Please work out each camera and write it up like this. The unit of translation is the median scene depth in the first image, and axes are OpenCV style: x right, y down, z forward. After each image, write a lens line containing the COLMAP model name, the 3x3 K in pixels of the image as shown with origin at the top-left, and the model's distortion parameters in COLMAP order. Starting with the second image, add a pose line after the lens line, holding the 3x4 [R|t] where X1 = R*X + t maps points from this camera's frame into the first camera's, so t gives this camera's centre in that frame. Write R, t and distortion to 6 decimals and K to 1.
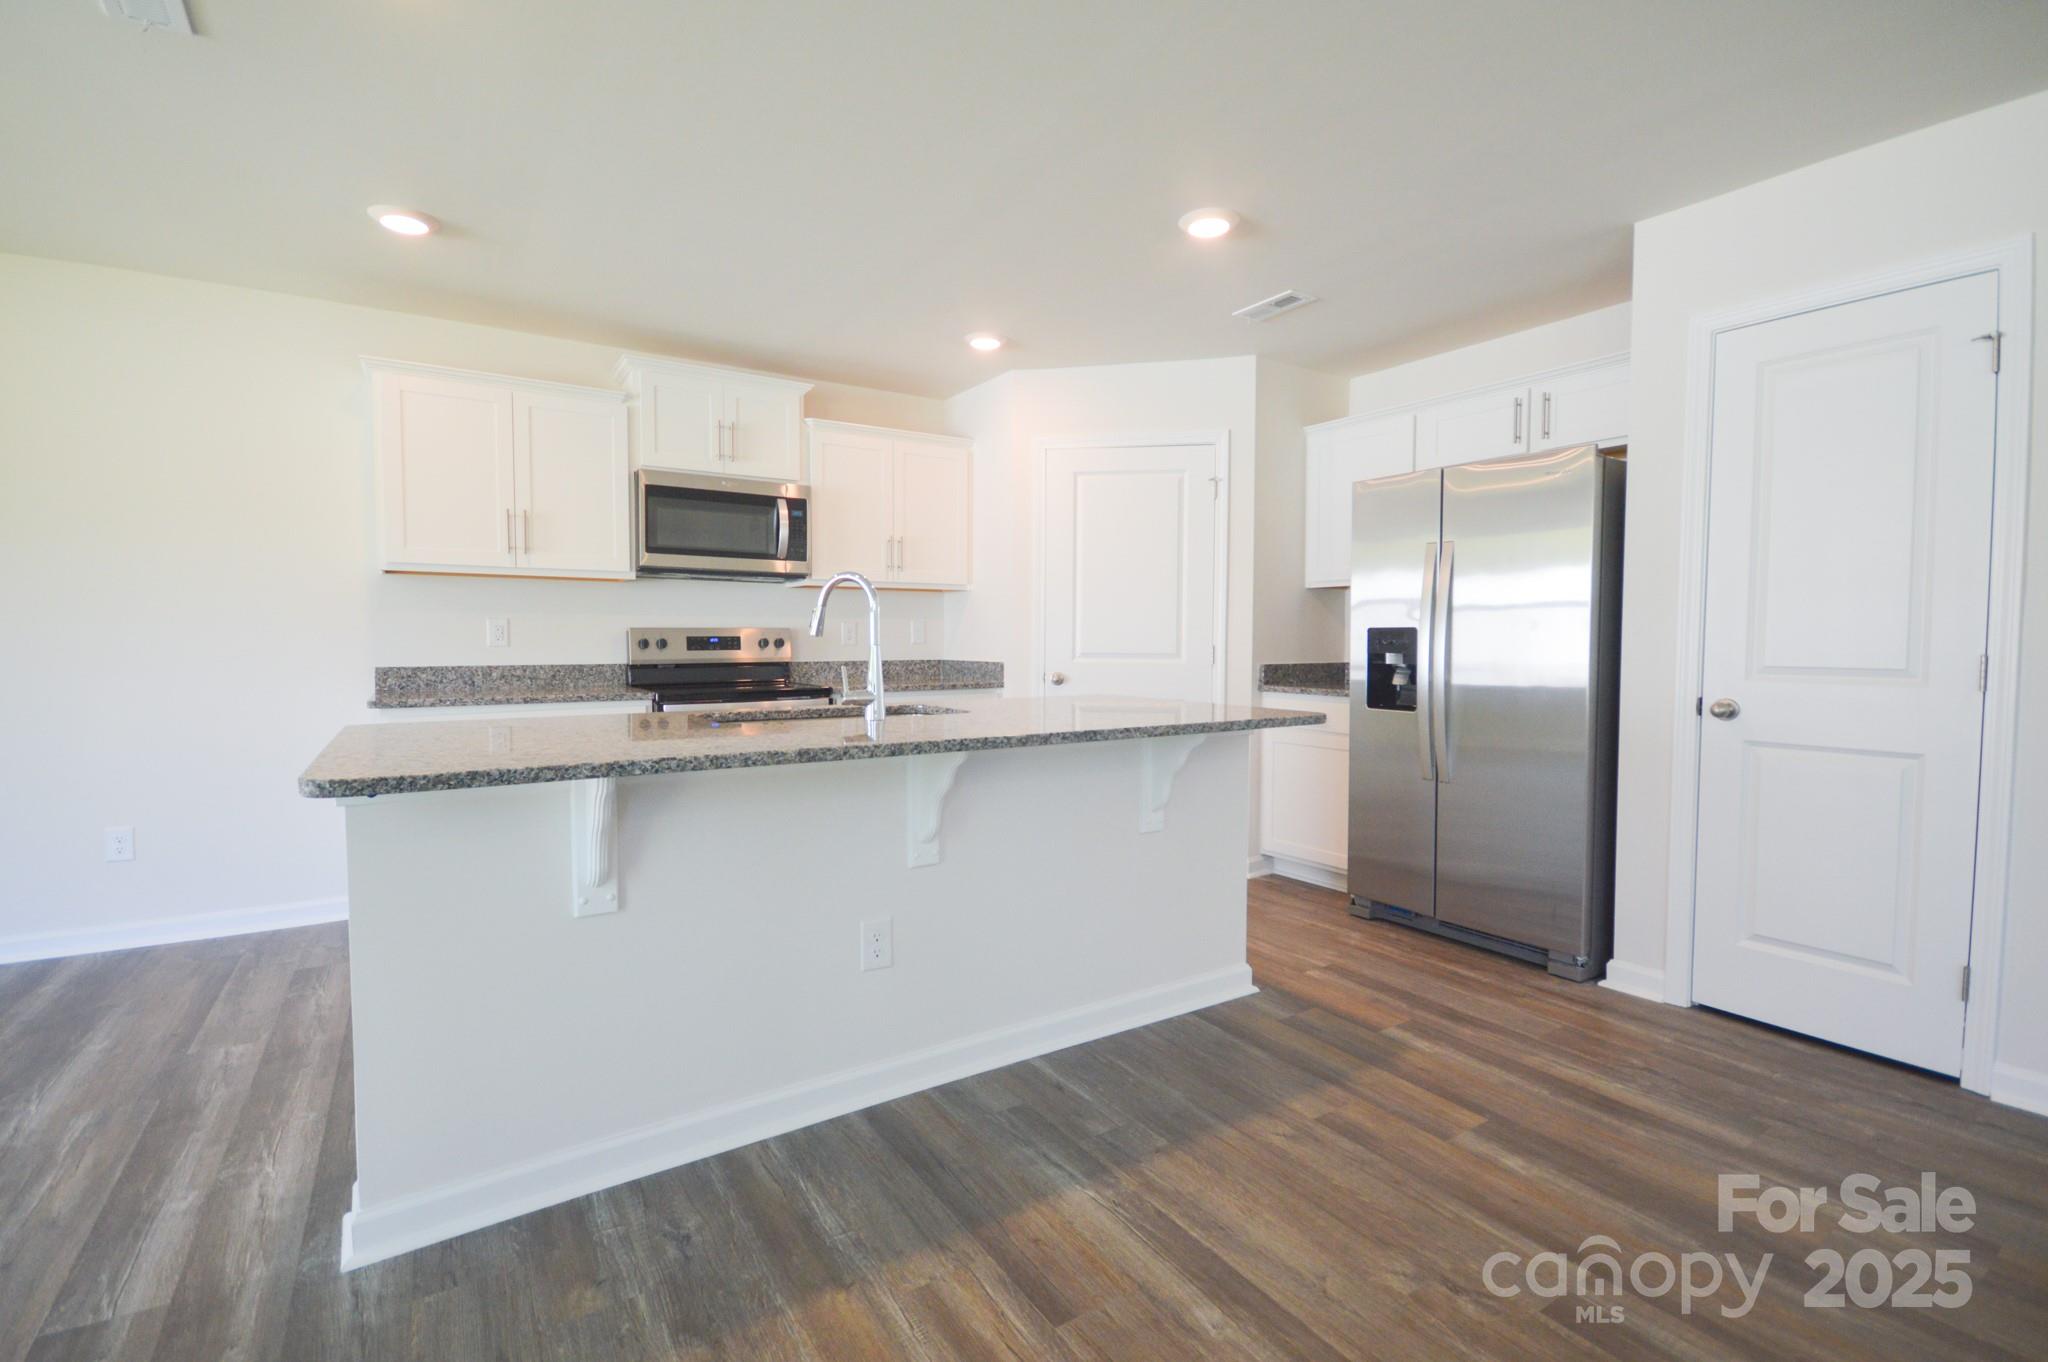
lens RADIAL K [[917.5, 0, 1023.7], [0, 917.5, 673.7], [0, 0, 1]] dist [0.001014, -0.005245]
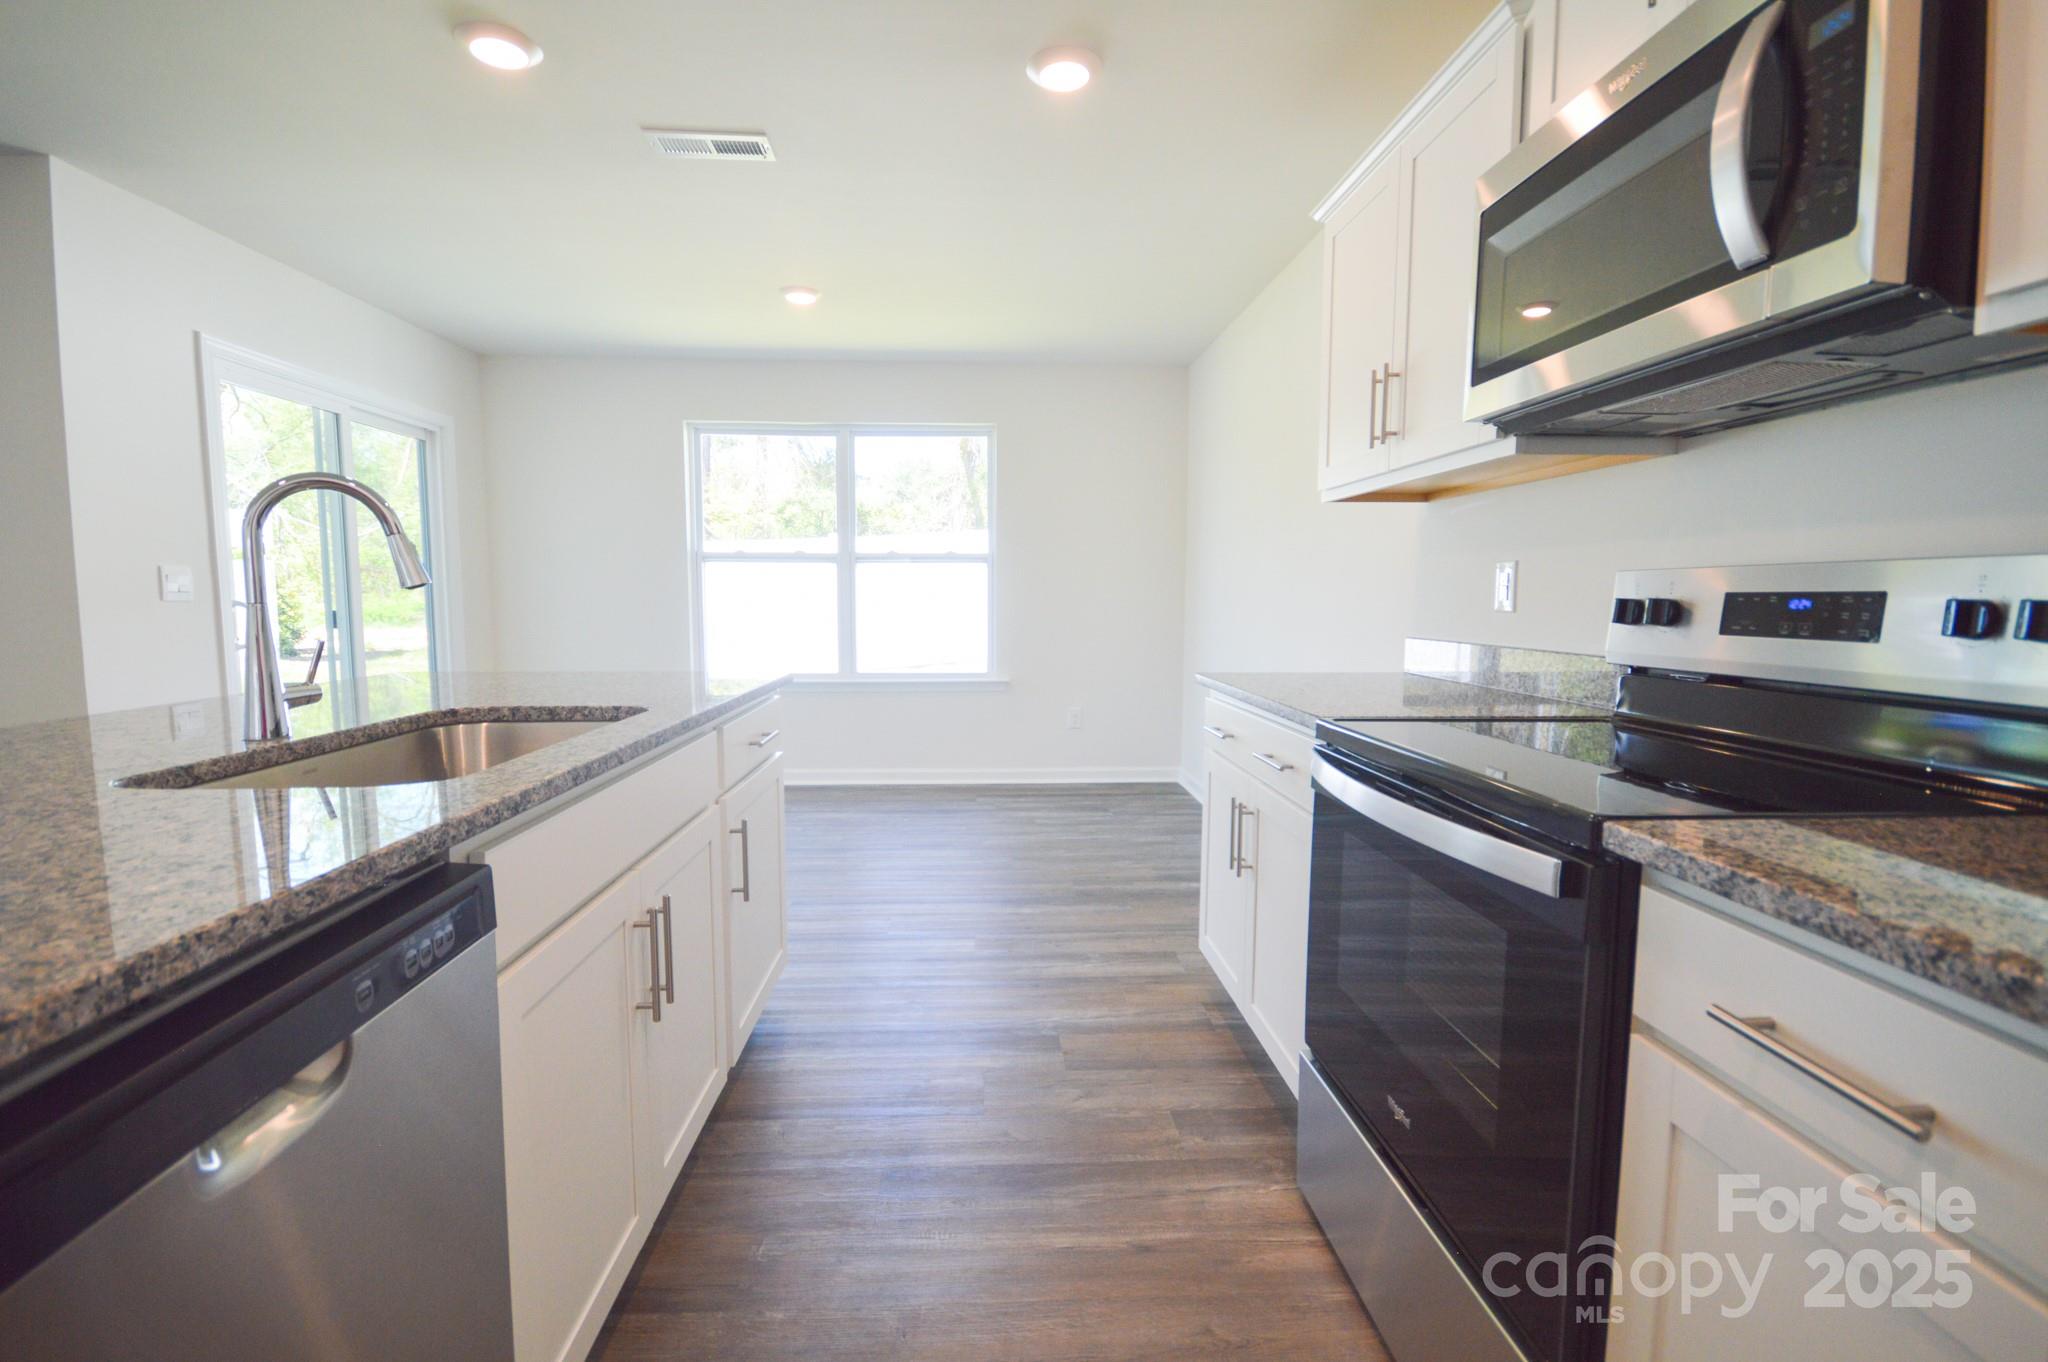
lens RADIAL K [[908.5, 0, 1022.3], [0, 908.5, 678.9], [0, 0, 1]] dist [0.009166, -0.013078]
pose [[-0.502600, 0.077405, -0.861047, 0.048412], [-0.038083, 0.993034, 0.111500, -0.039602], [0.863680, 0.088831, -0.496152, 1.035168]]
